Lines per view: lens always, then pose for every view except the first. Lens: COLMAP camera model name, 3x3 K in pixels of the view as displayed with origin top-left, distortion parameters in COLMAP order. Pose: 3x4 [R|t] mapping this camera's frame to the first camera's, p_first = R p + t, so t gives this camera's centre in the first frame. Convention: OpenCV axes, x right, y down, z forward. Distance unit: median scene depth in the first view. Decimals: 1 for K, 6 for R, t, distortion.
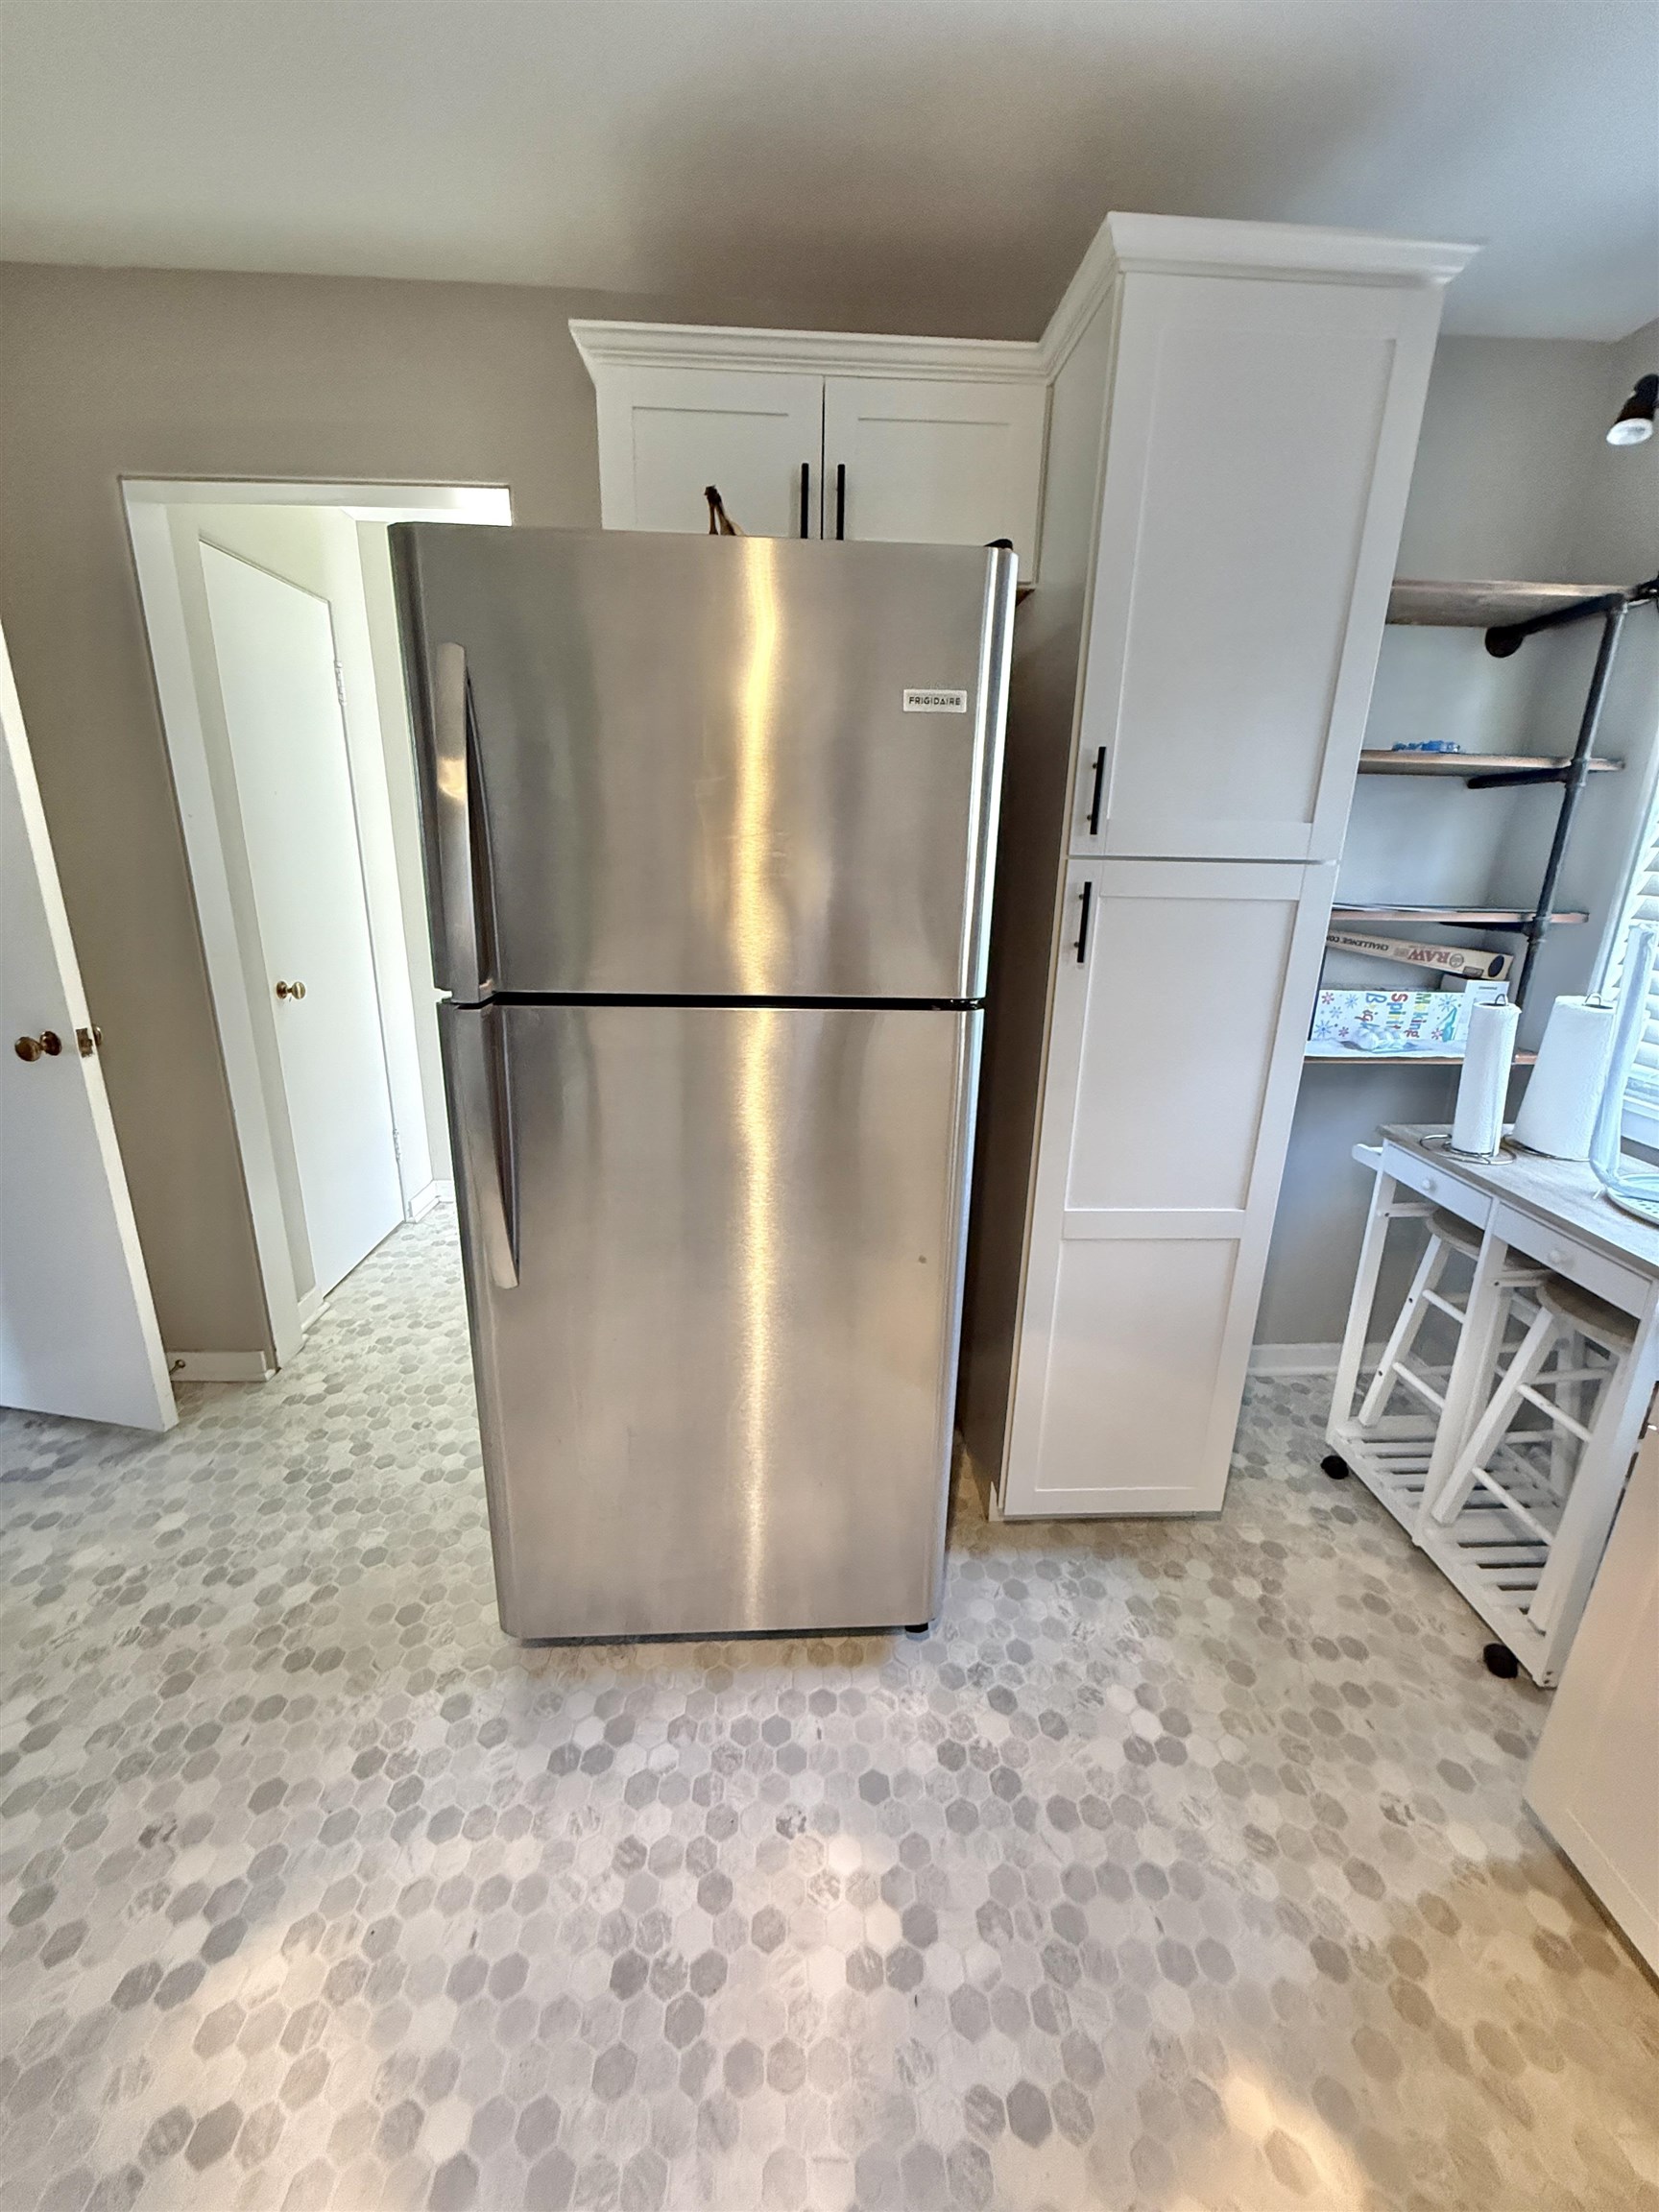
lens RADIAL K [[884.3, 0, 826.1], [0, 884.3, 1099.9], [0, 0, 1]] dist [-0.000761, 0.000172]
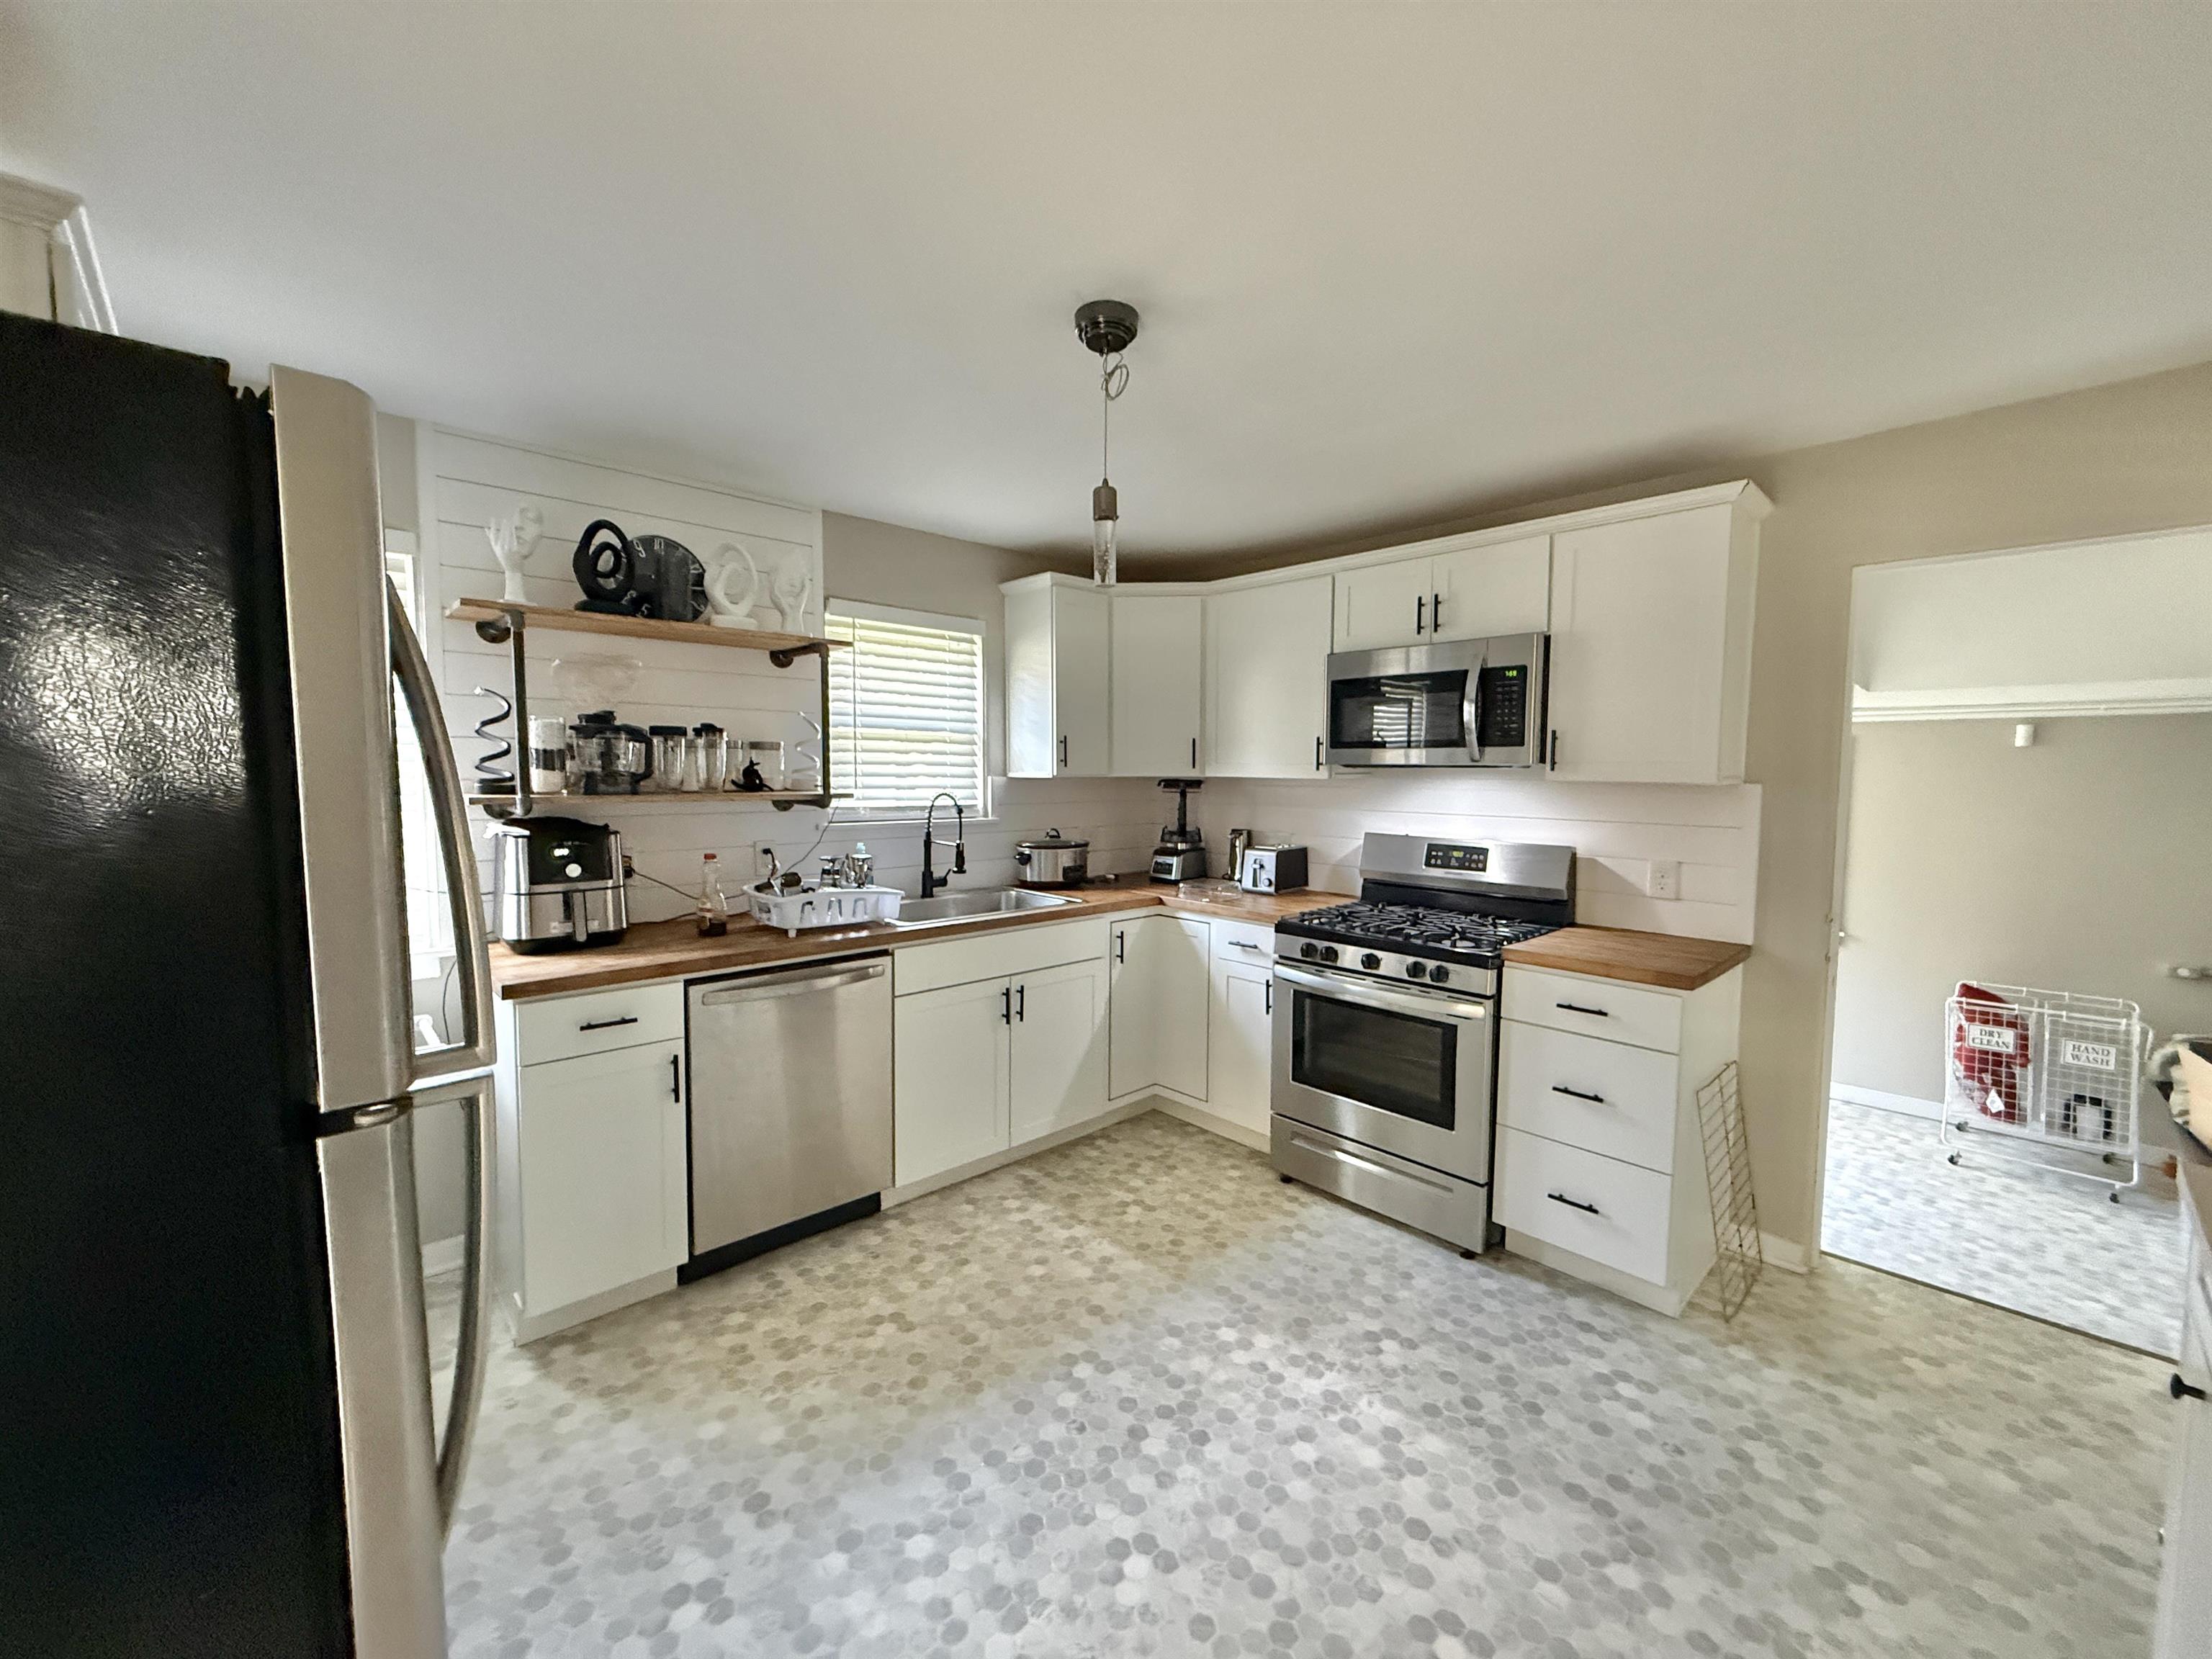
lens RADIAL K [[884.3, 0, 1100.0], [0, 884.3, 832.4], [0, 0, 1]] dist [-0.000761, 0.000172]
pose [[-0.663629, -0.081217, 0.743640, -0.865130], [0.194257, 0.941276, 0.276158, -0.424172], [-0.722399, 0.327724, -0.608881, 1.222151]]
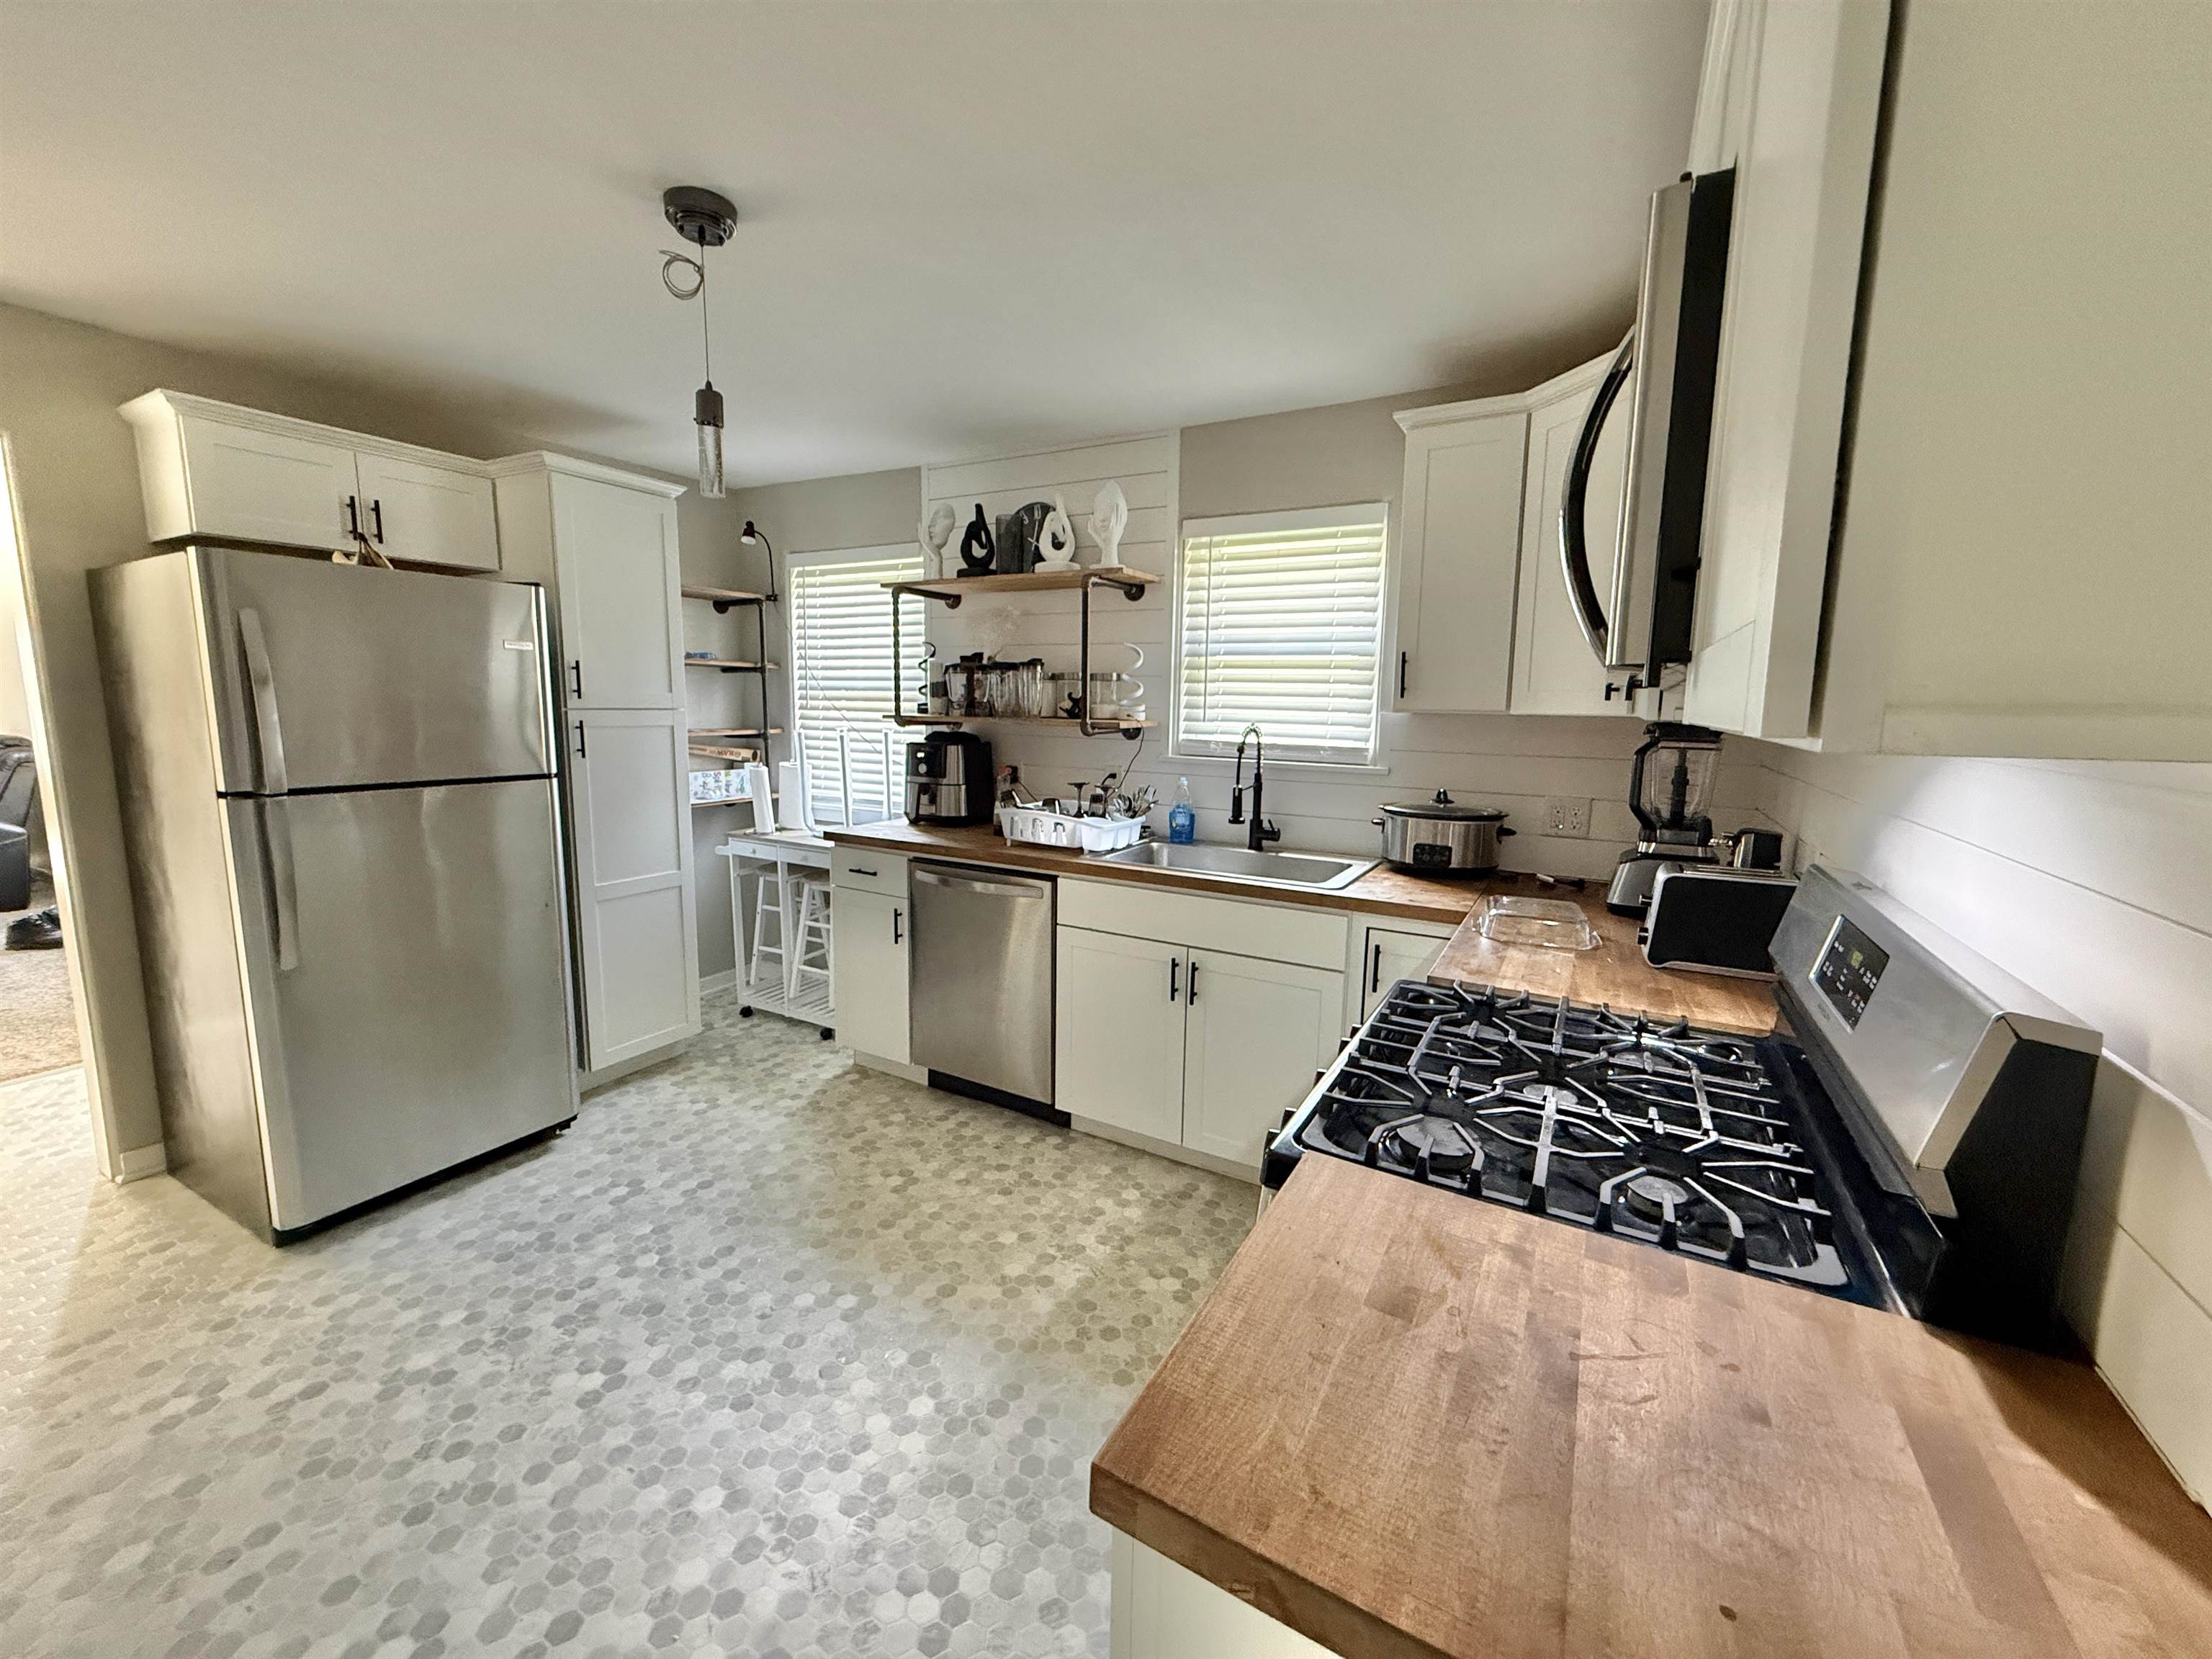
lens RADIAL K [[884.3, 0, 1099.3], [0, 884.3, 830.2], [0, 0, 1]] dist [-0.000761, 0.000172]
pose [[0.526271, -0.135777, 0.839407, -0.702163], [0.239275, 0.970926, 0.007036, 0.238167], [-0.815957, 0.197146, 0.543458, -0.909288]]
